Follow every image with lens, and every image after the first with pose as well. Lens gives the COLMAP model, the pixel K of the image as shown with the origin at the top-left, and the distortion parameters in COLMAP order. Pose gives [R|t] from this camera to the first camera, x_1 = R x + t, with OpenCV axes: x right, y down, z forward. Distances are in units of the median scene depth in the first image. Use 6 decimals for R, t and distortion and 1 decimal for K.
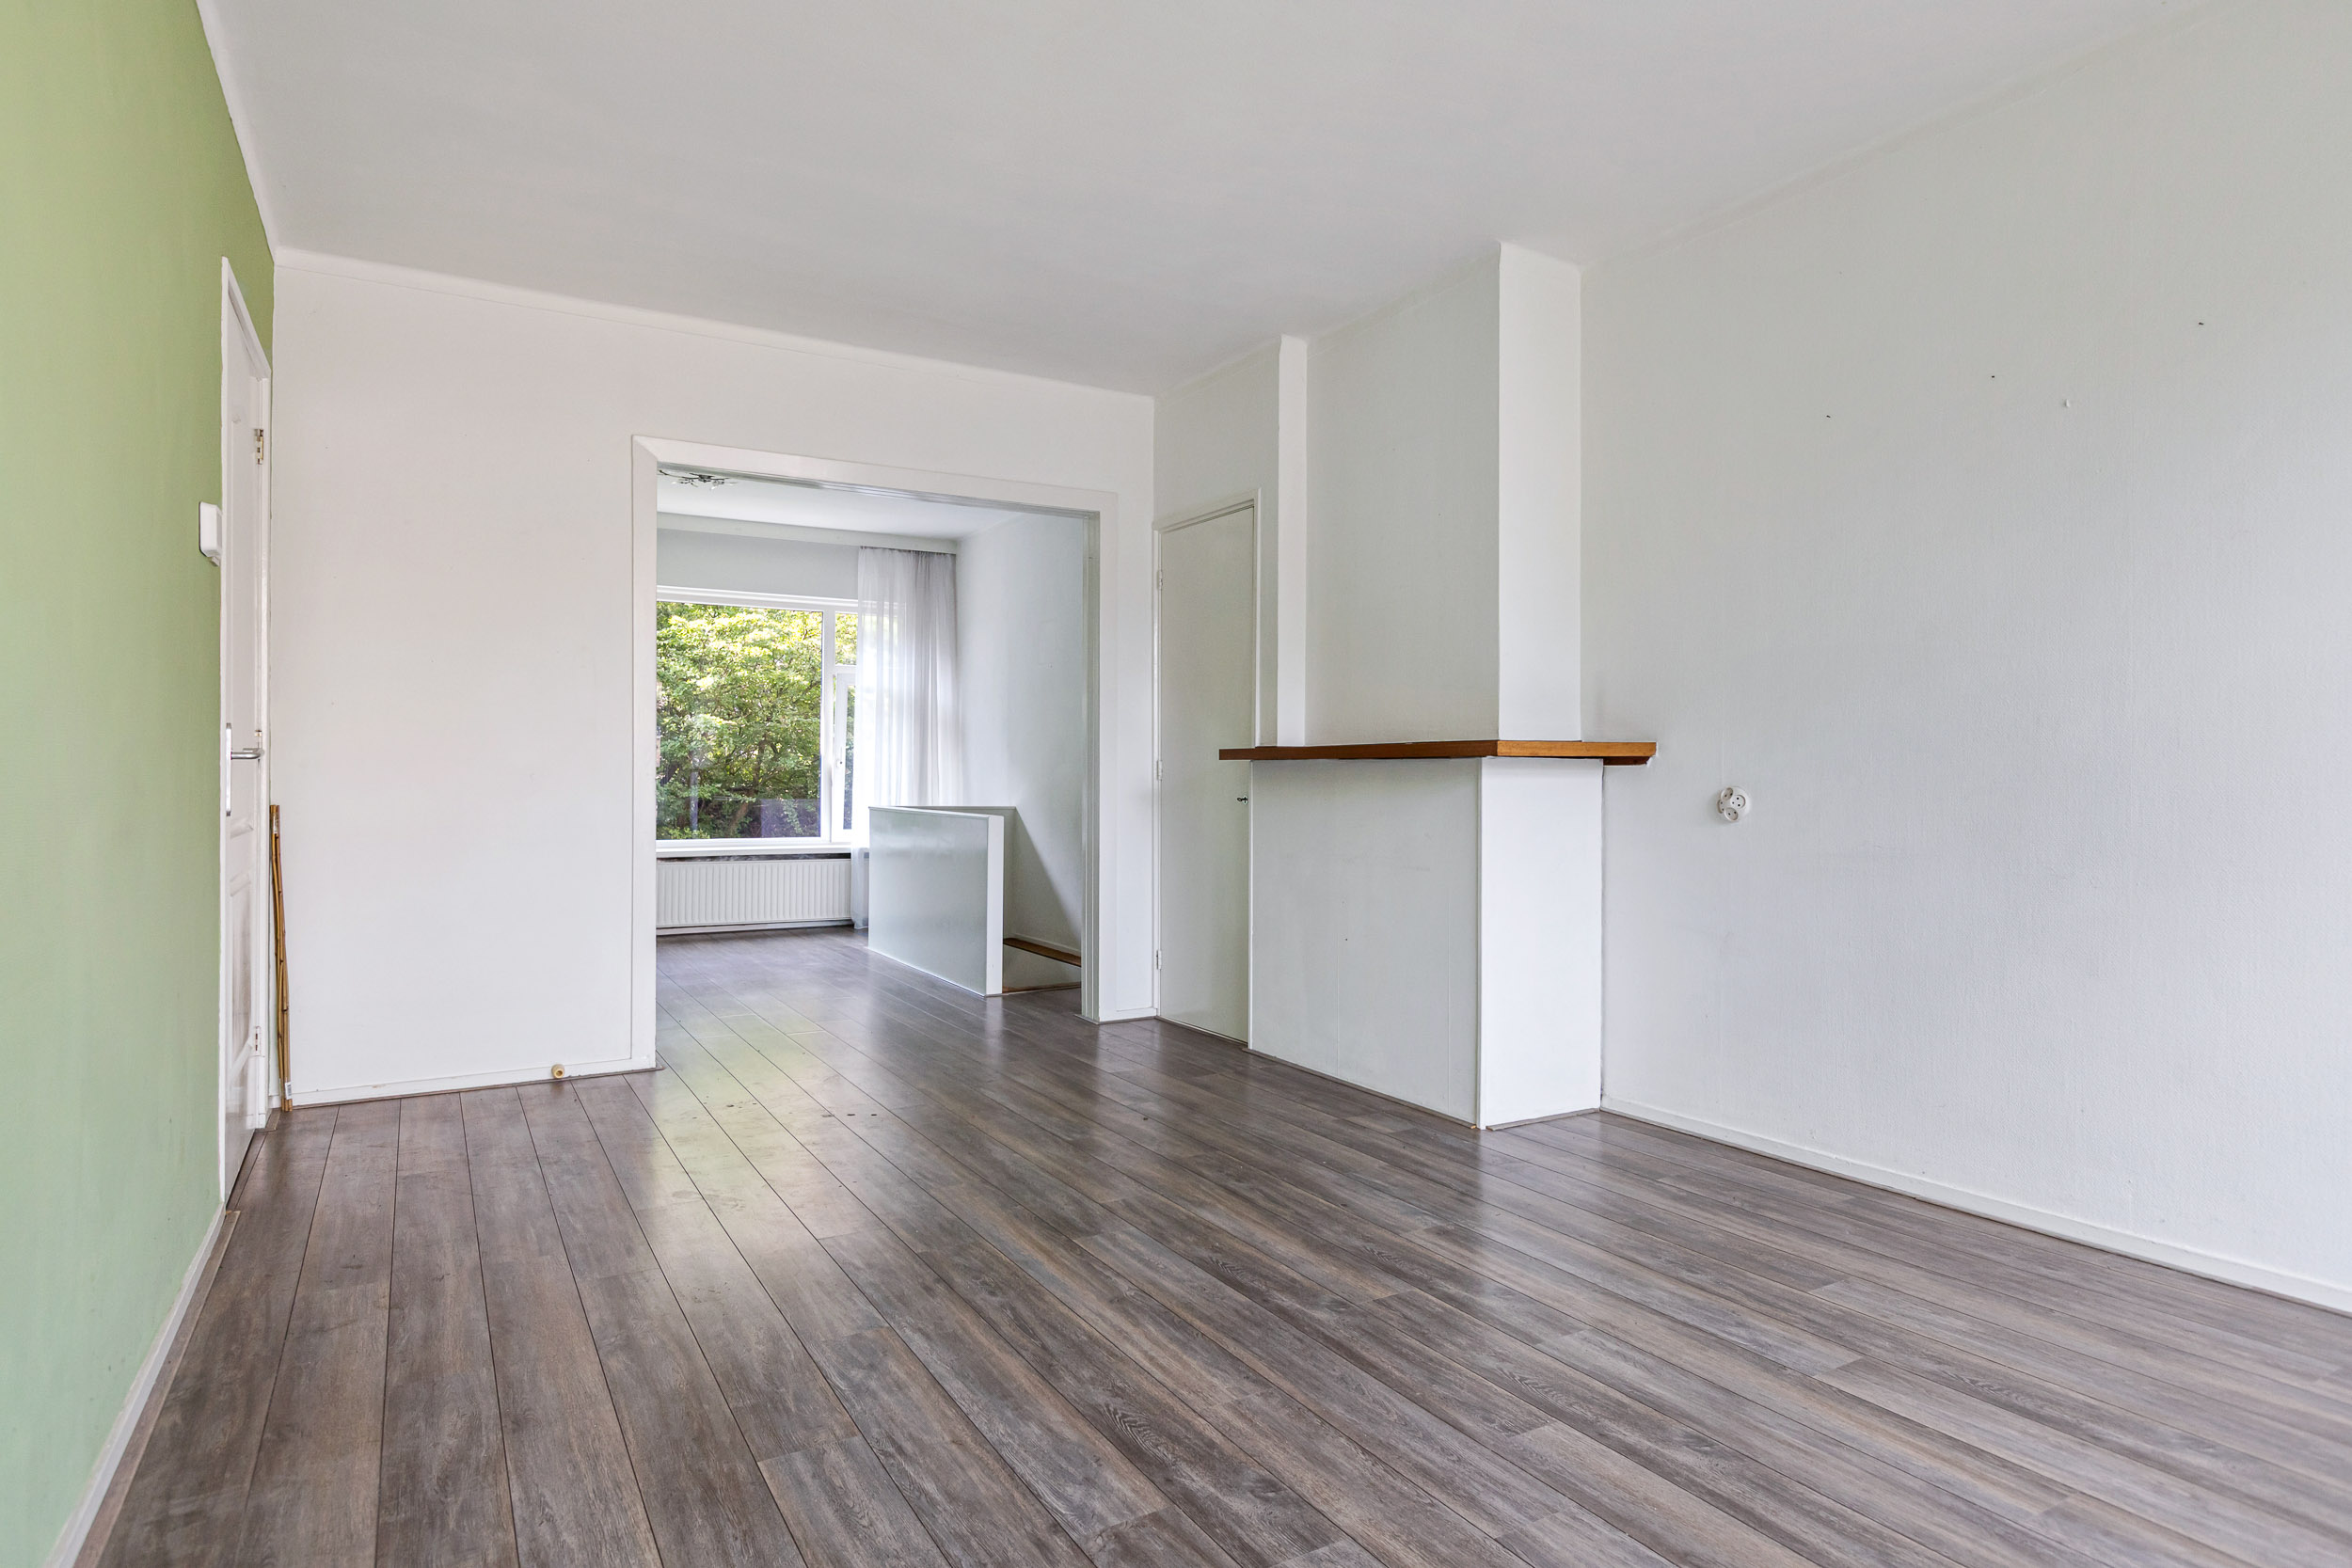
lens RADIAL K [[1287.4, 0, 1191.5], [0, 1287.4, 783.2], [0, 0, 1]] dist [-0.007592, -0.003626]
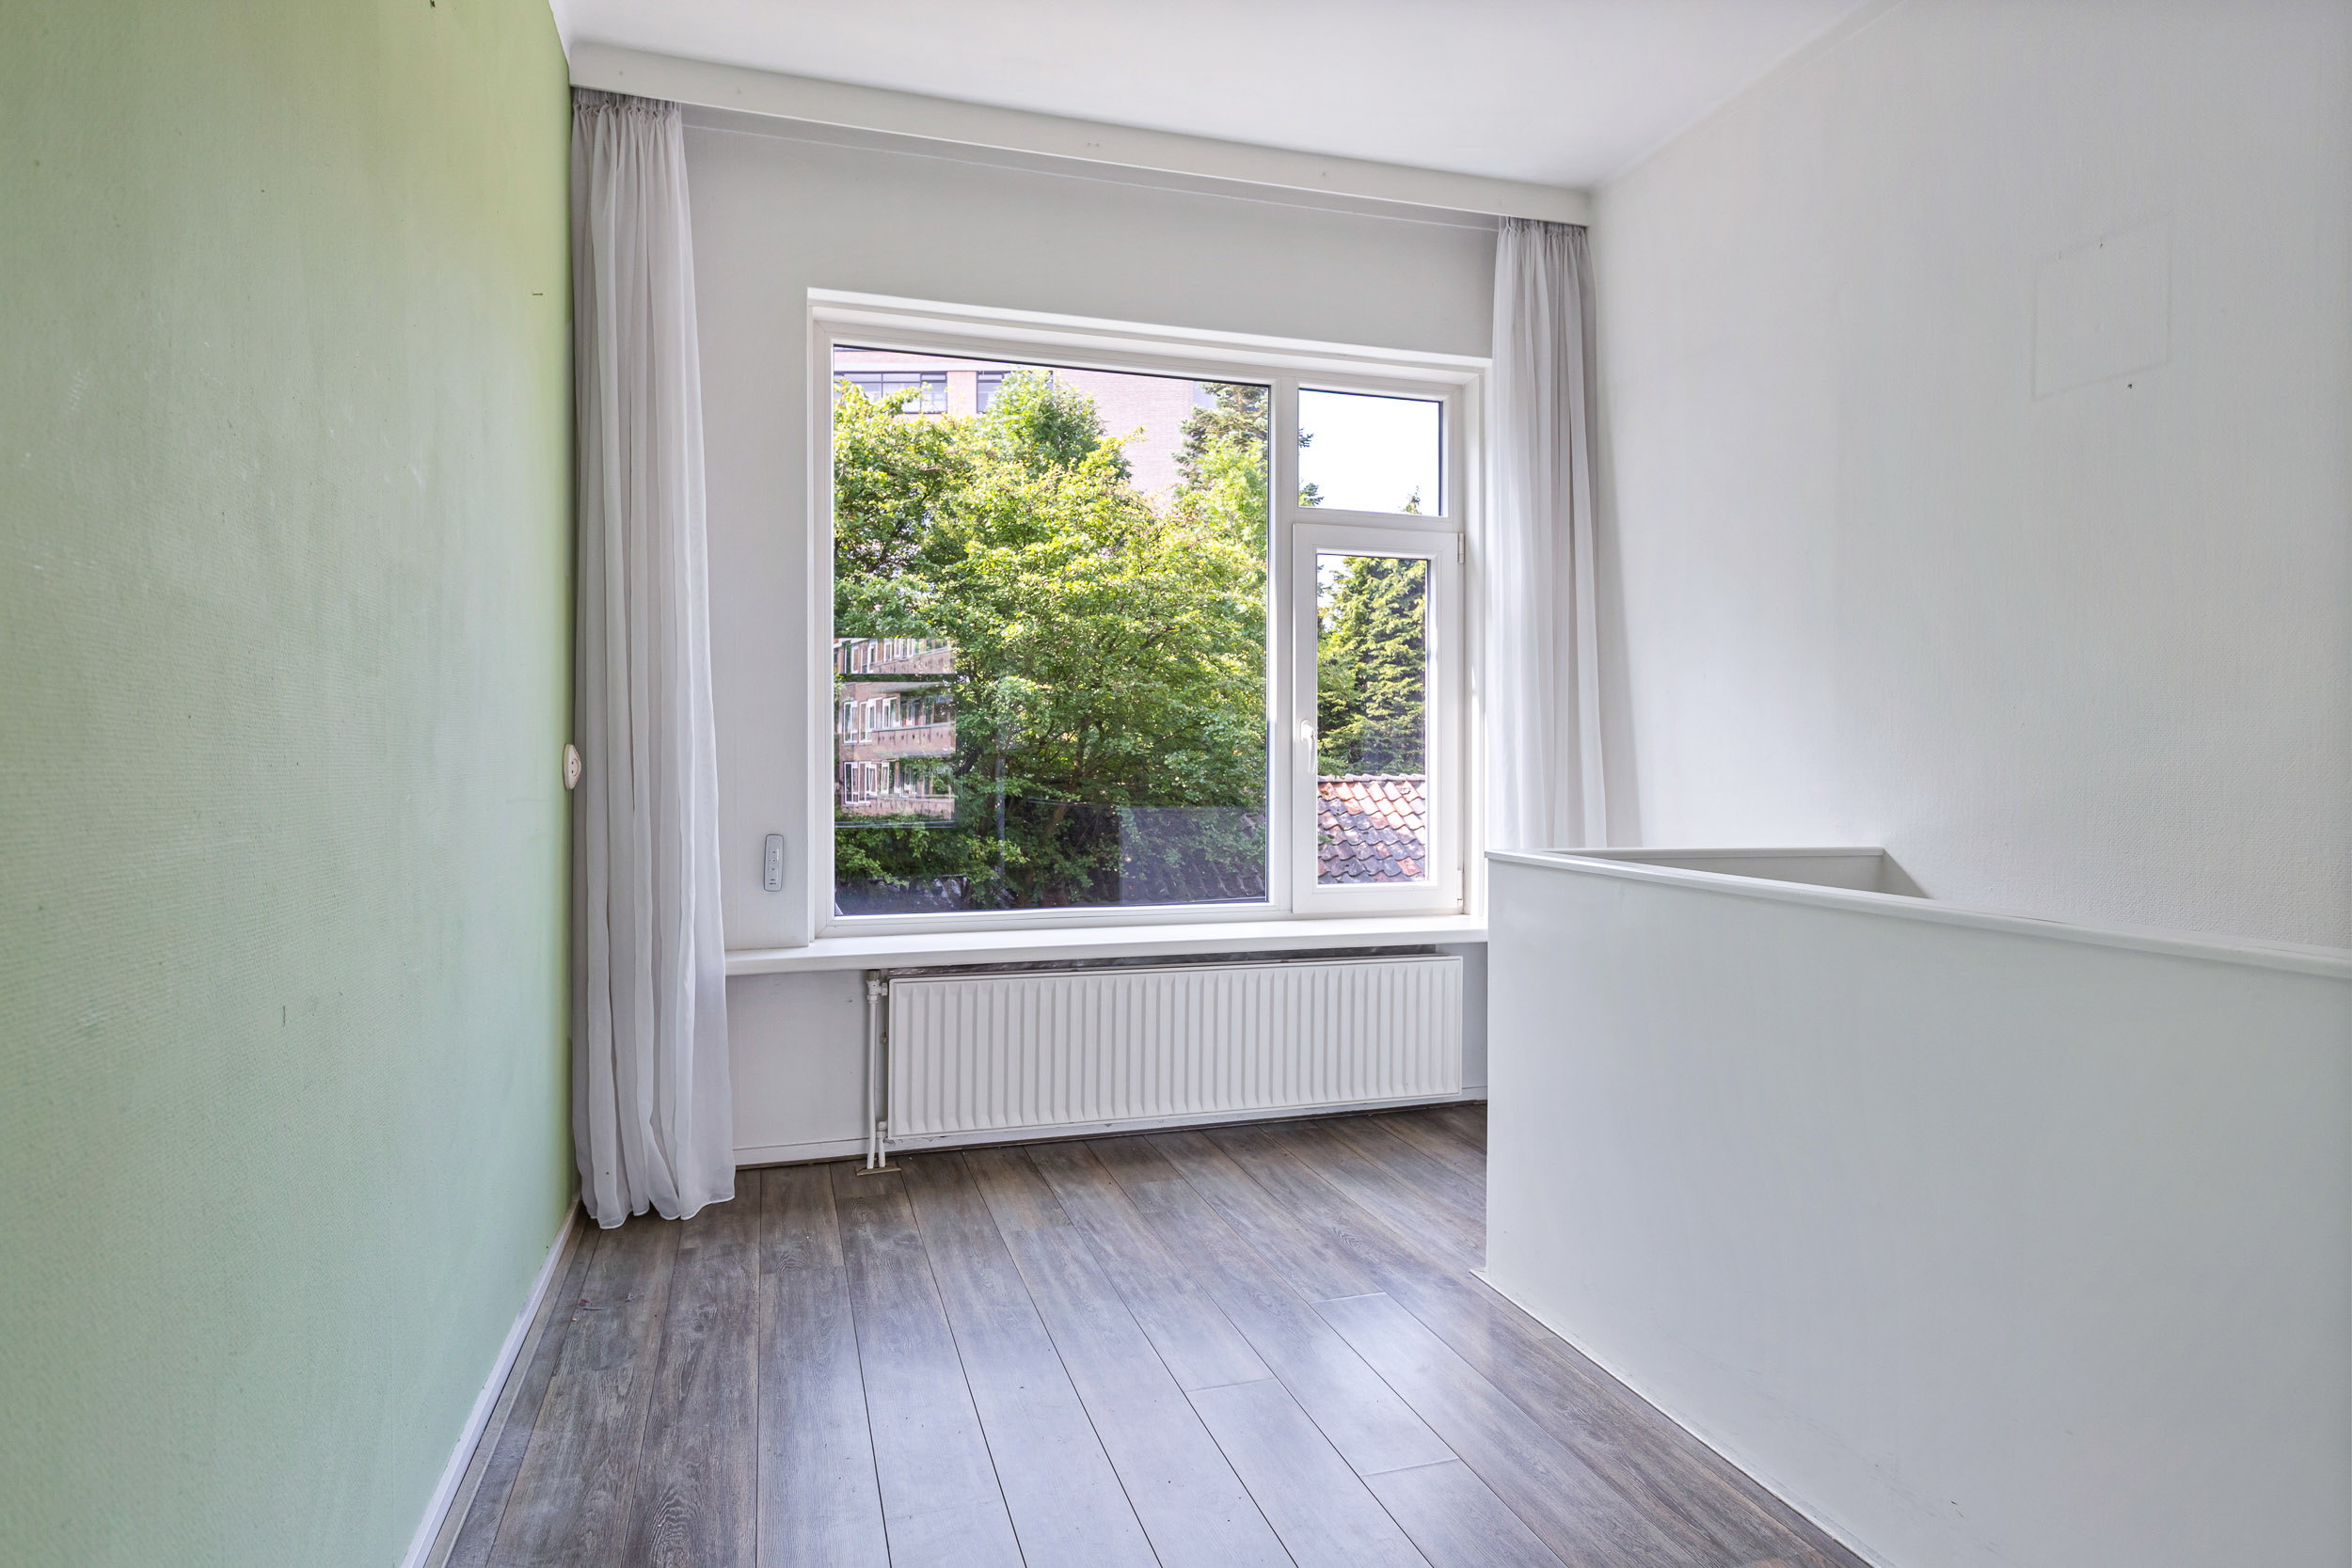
lens RADIAL K [[1287.4, 0, 1164.9], [0, 1287.4, 783.6], [0, 0, 1]] dist [-0.007592, -0.003626]
pose [[0.970327, -0.004371, -0.241757, -0.120724], [0.007493, 0.999900, 0.011996, -0.002787], [0.241680, -0.013451, 0.970263, 0.318238]]
